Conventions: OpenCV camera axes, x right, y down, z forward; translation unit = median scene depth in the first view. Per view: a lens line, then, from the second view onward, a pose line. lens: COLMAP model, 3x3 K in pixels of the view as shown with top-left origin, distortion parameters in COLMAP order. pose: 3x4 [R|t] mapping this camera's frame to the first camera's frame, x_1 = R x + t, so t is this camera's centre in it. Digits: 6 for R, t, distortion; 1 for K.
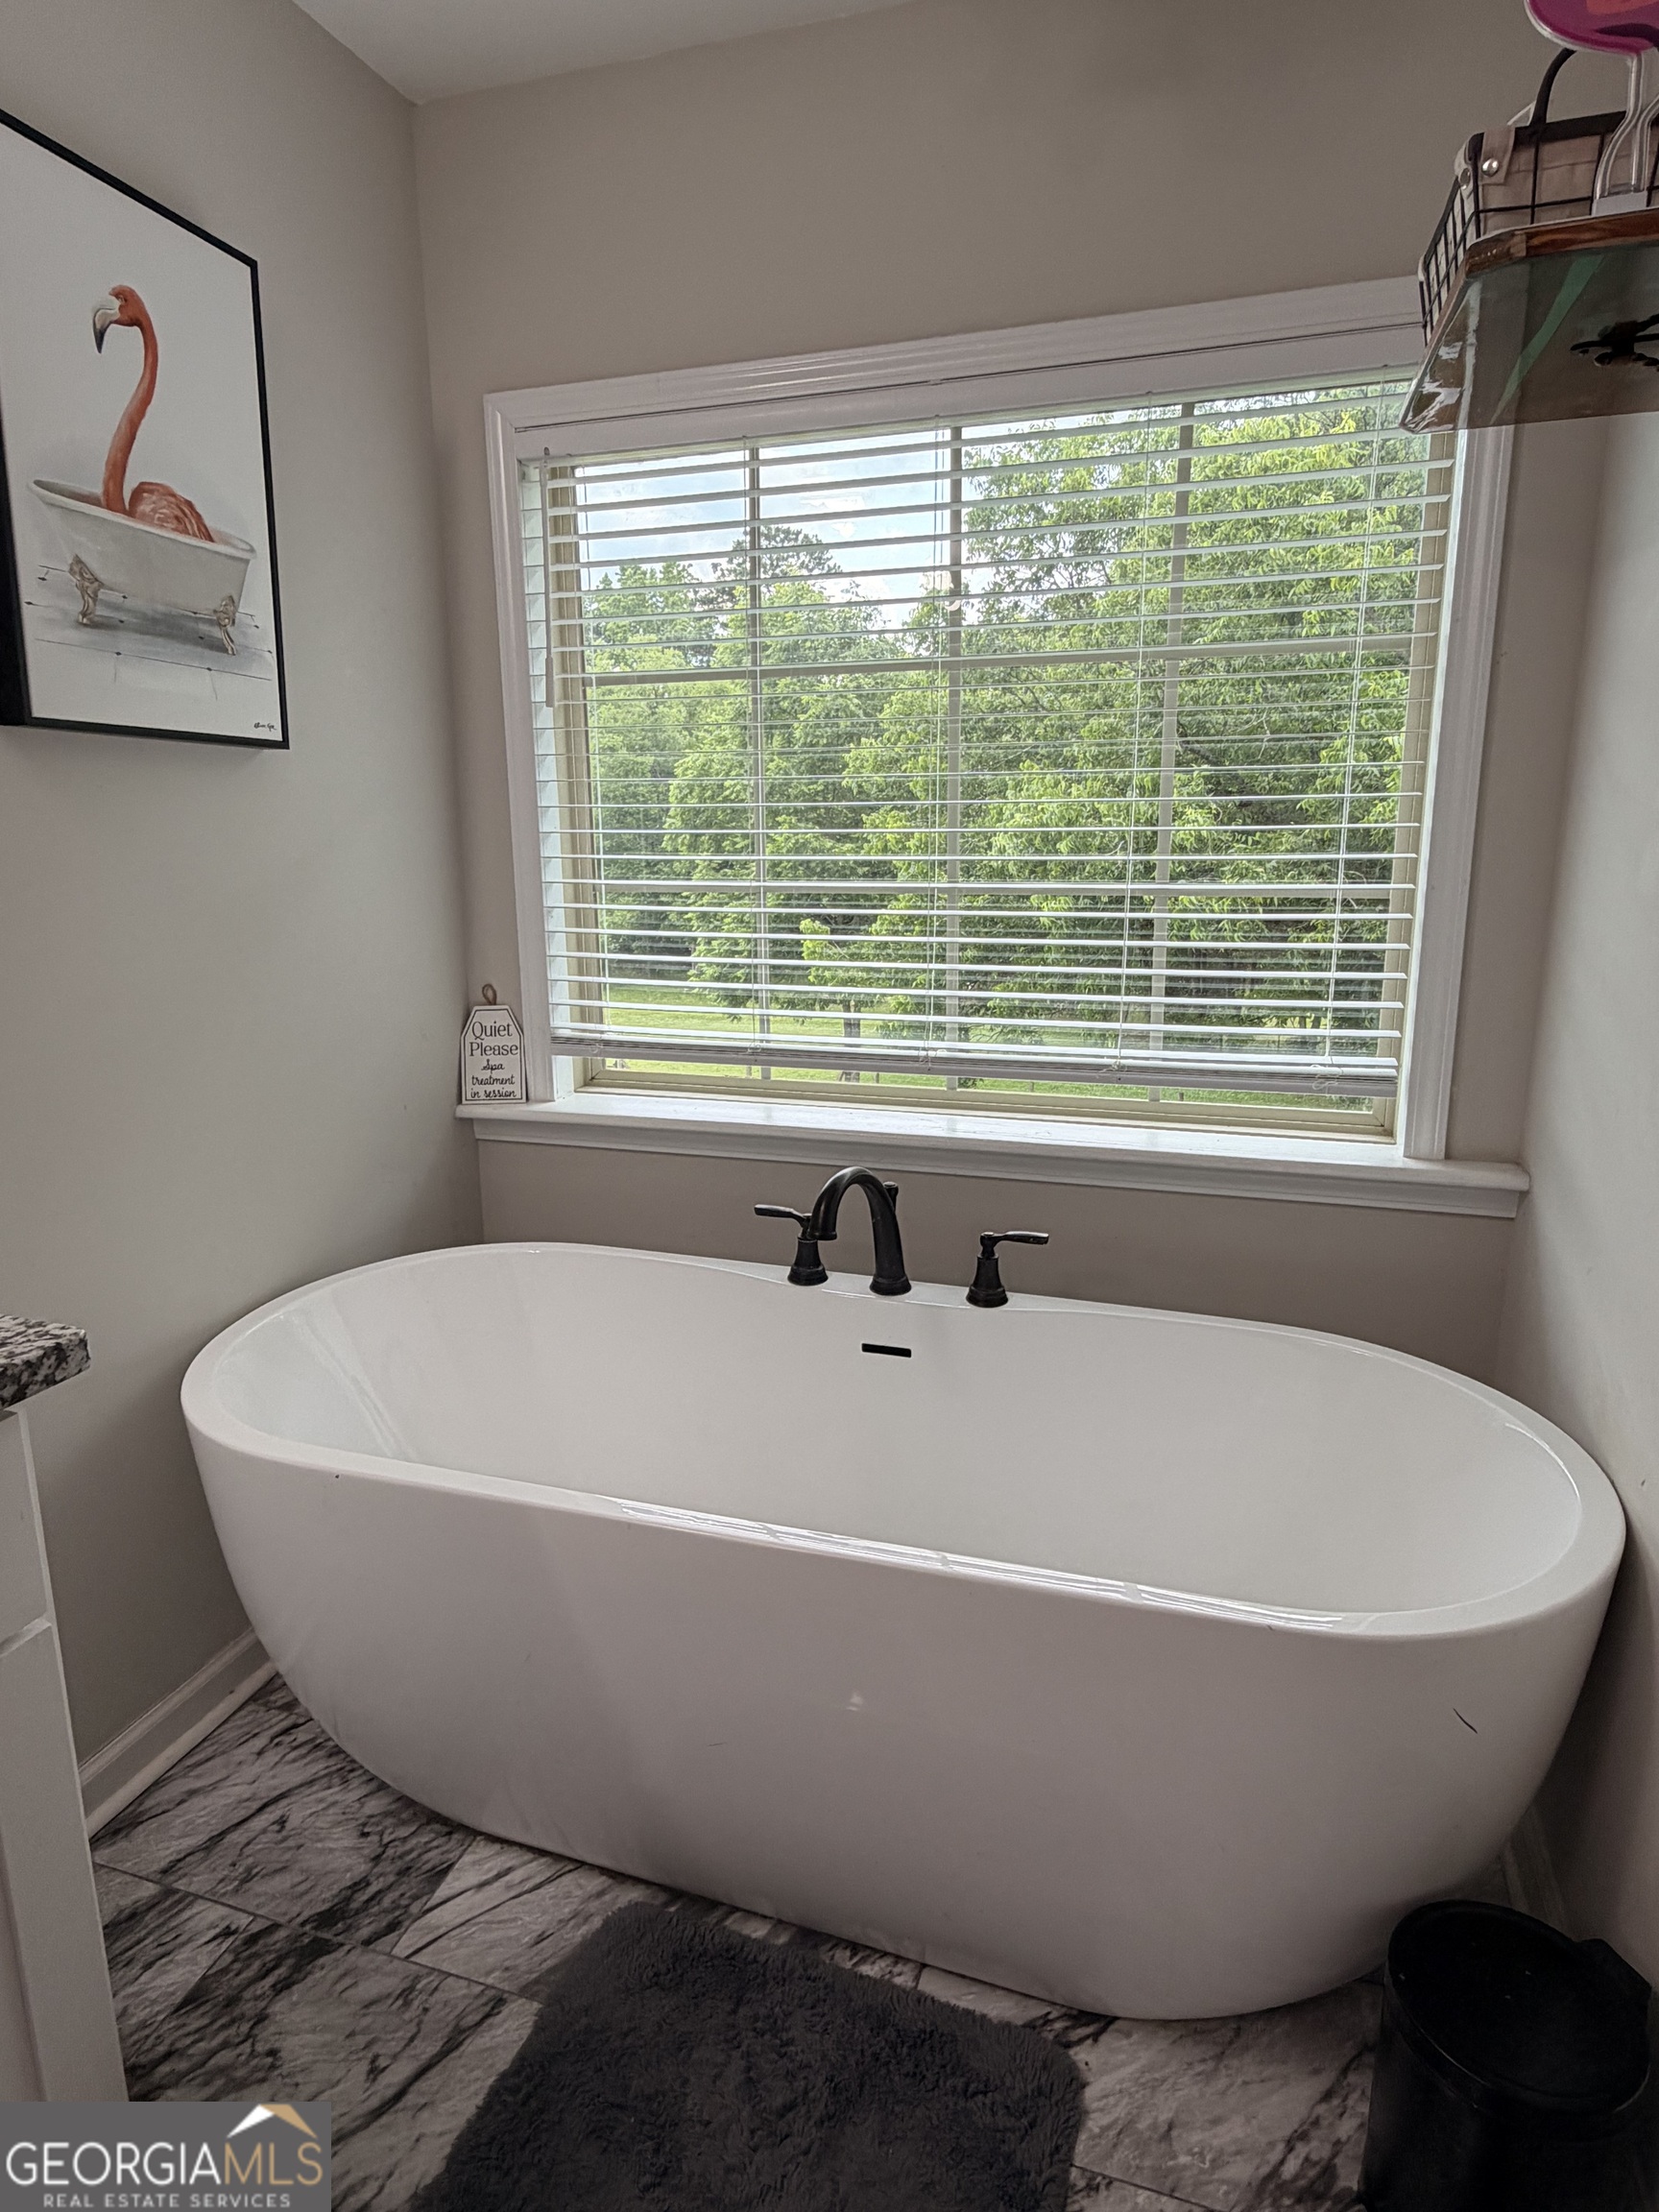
lens RADIAL K [[1240.0, 0, 821.9], [0, 1240.0, 1092.6], [0, 0, 1]] dist [0.001721, 0.000750]
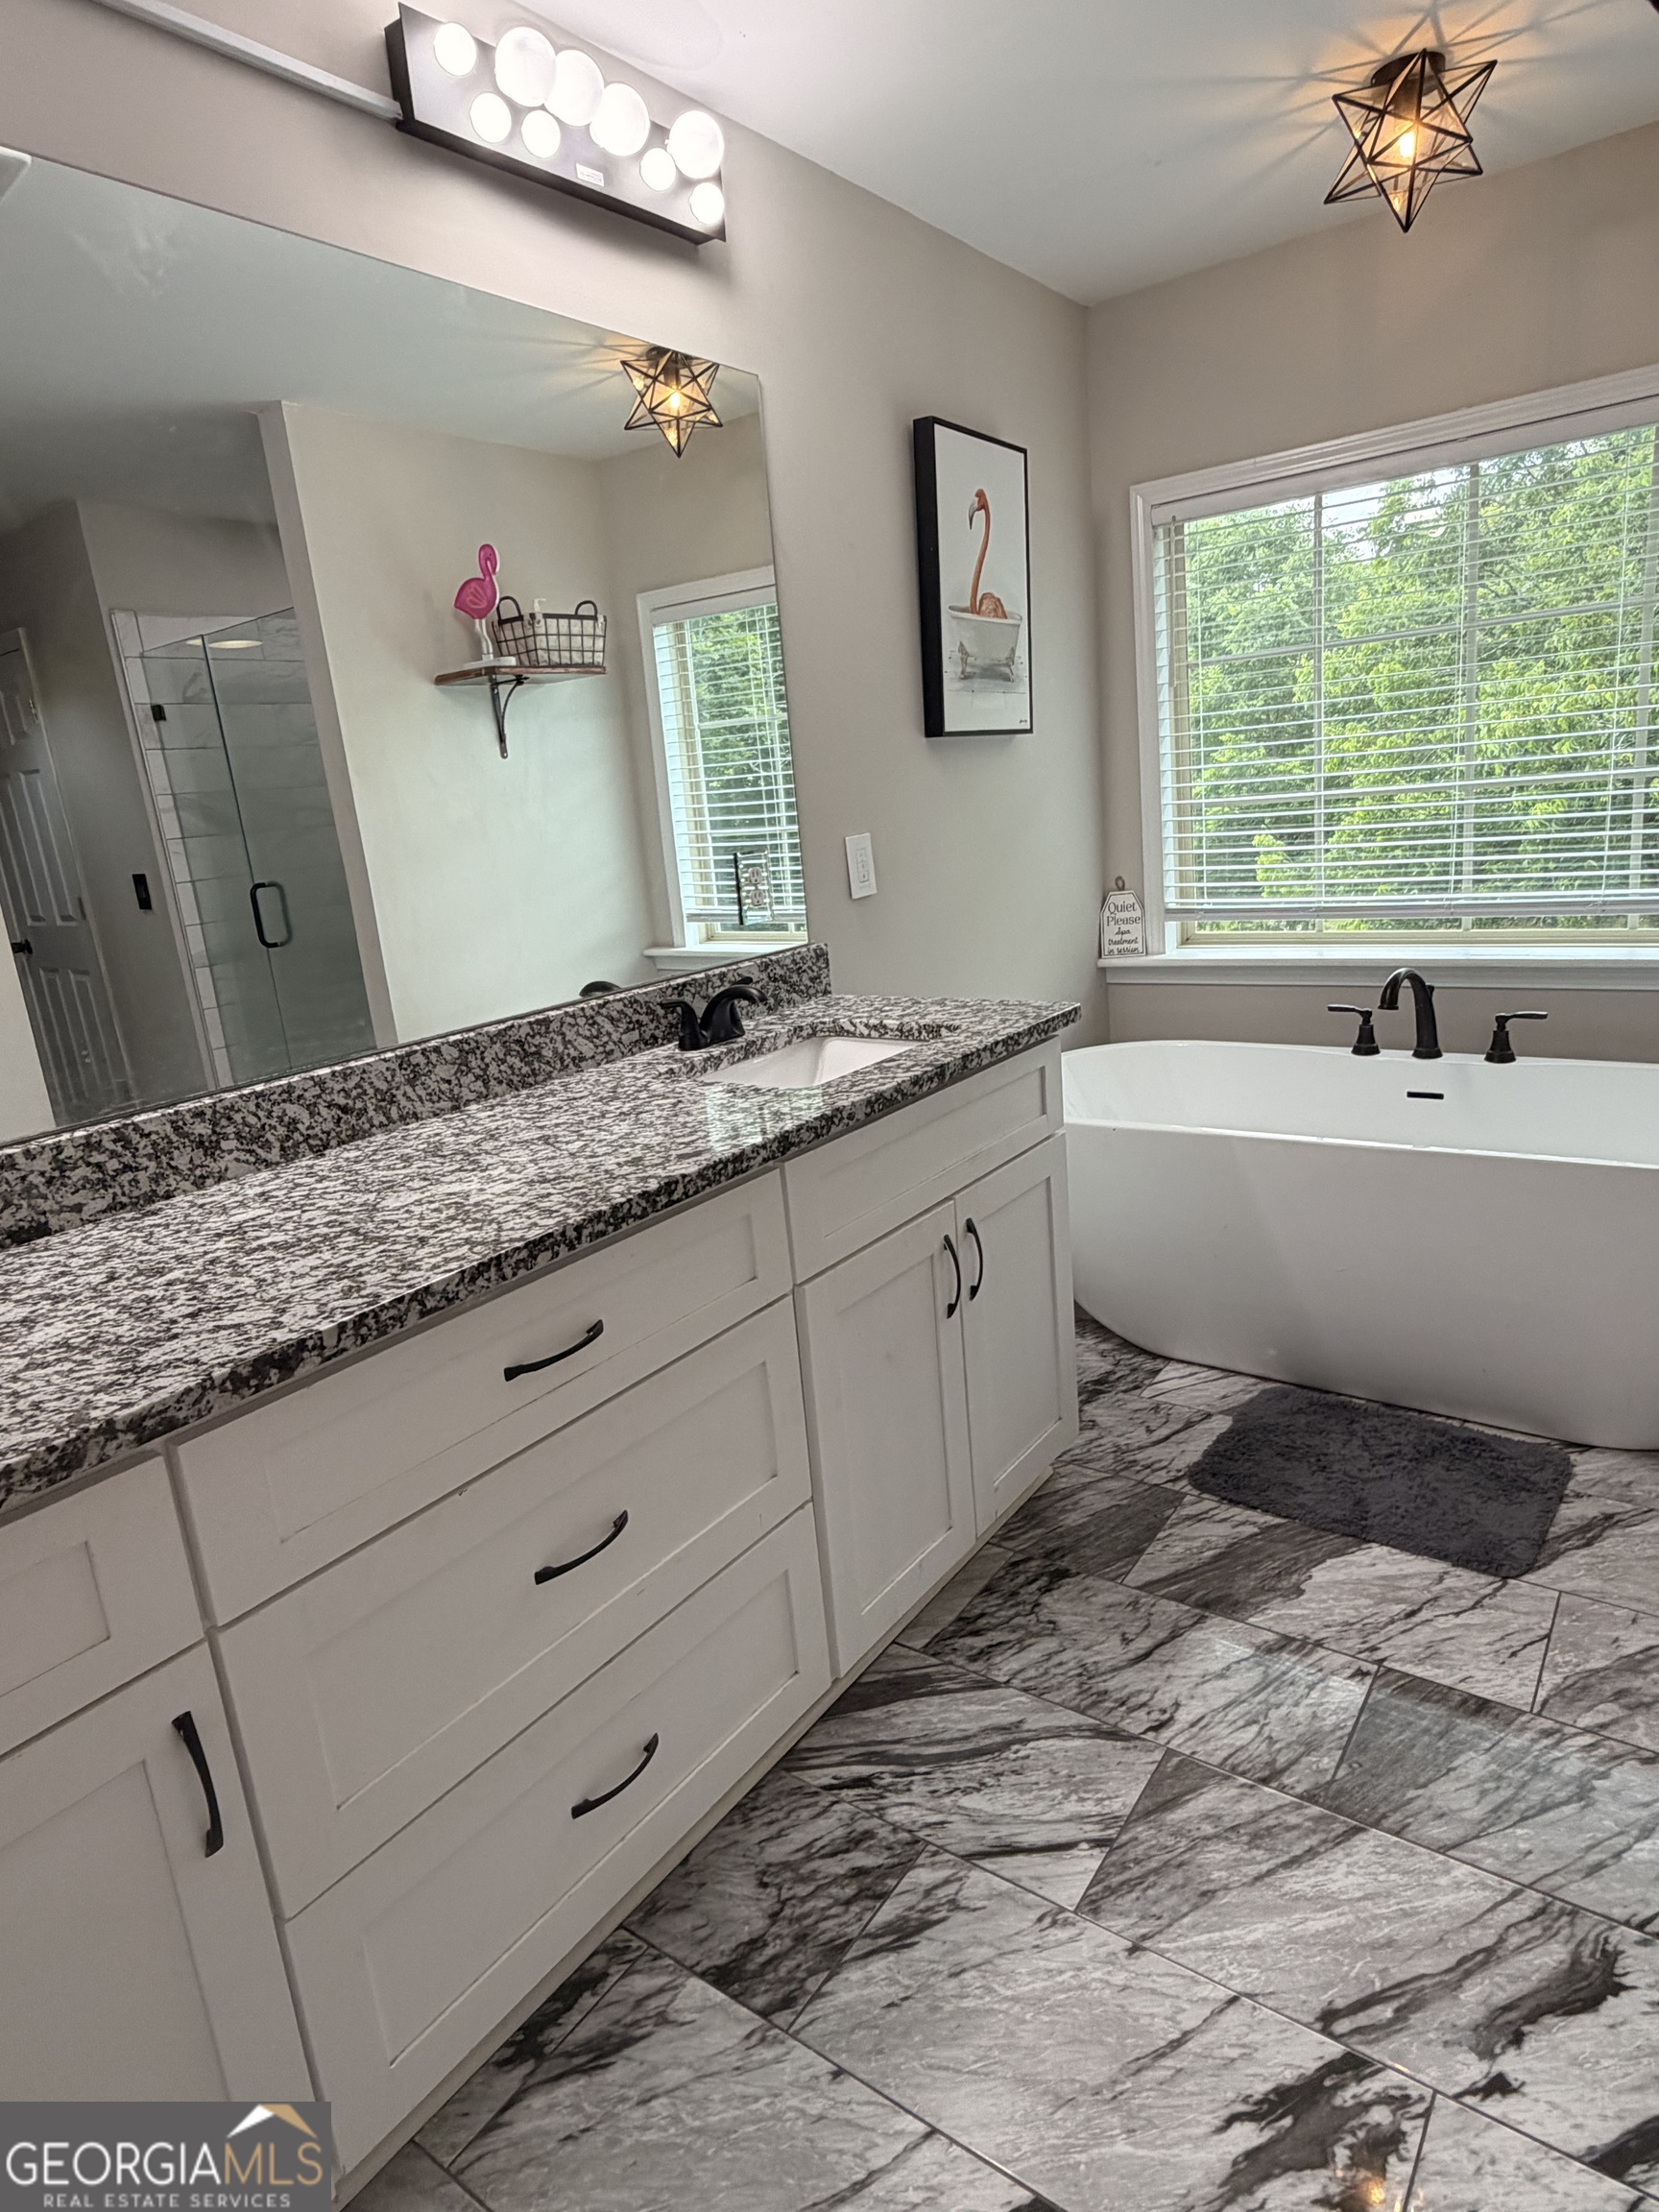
lens RADIAL K [[1240.0, 0, 821.9], [0, 1240.0, 1092.6], [0, 0, 1]] dist [0.001721, 0.000750]
pose [[0.945315, -0.006939, -0.326084, -0.152010], [0.021828, 0.998878, 0.042023, 0.127291], [0.325426, -0.046843, 0.944406, -0.677112]]
